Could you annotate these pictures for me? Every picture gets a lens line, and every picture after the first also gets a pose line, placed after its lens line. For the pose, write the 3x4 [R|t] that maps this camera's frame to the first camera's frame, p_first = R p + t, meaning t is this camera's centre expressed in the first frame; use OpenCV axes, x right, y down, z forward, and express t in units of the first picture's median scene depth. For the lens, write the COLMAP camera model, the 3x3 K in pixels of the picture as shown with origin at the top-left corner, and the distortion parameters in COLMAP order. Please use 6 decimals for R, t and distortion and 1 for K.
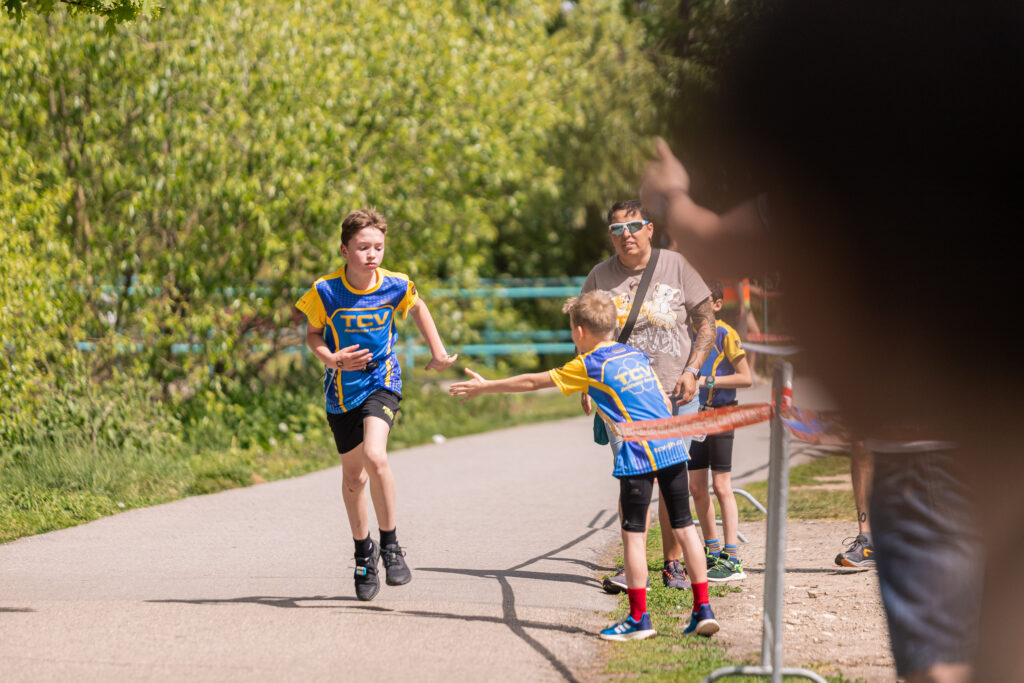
lens RADIAL K [[5879.5, 0, 513.2], [0, 5879.5, 341.2], [0, 0, 1]] dist [1.855999, 0.000000]
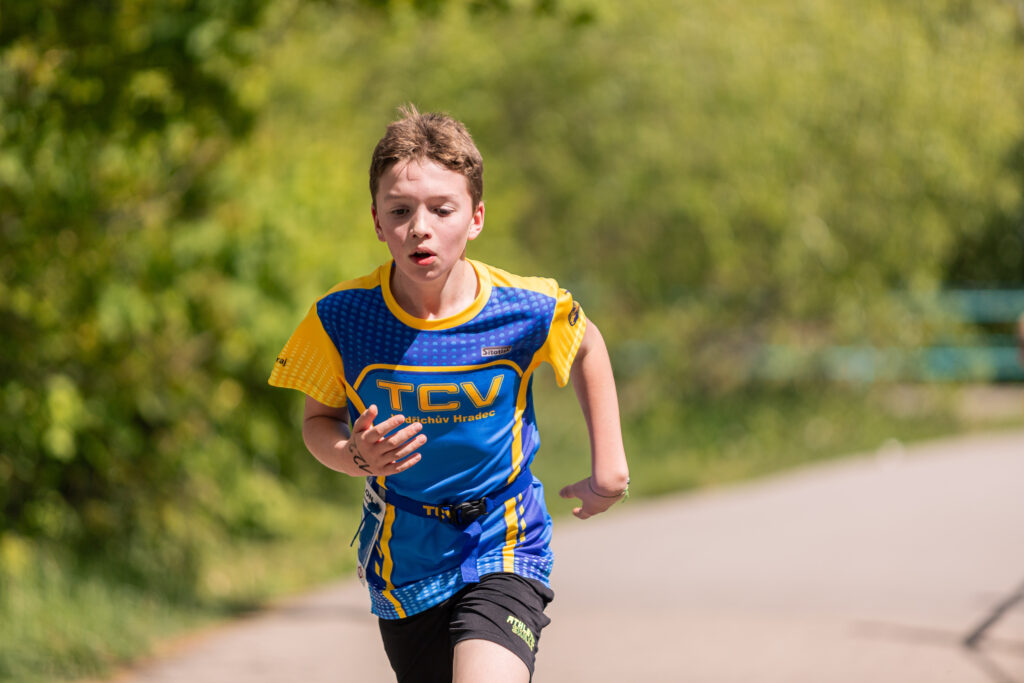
lens RADIAL K [[5879.5, 0, 512.2], [0, 5879.5, 340.8], [0, 0, 1]] dist [1.855999, 0.000000]
pose [[0.996478, 0.033037, -0.077074, 0.009676], [-0.033206, 0.999448, -0.000906, -0.007017], [0.077001, 0.003462, 0.997025, 0.608665]]
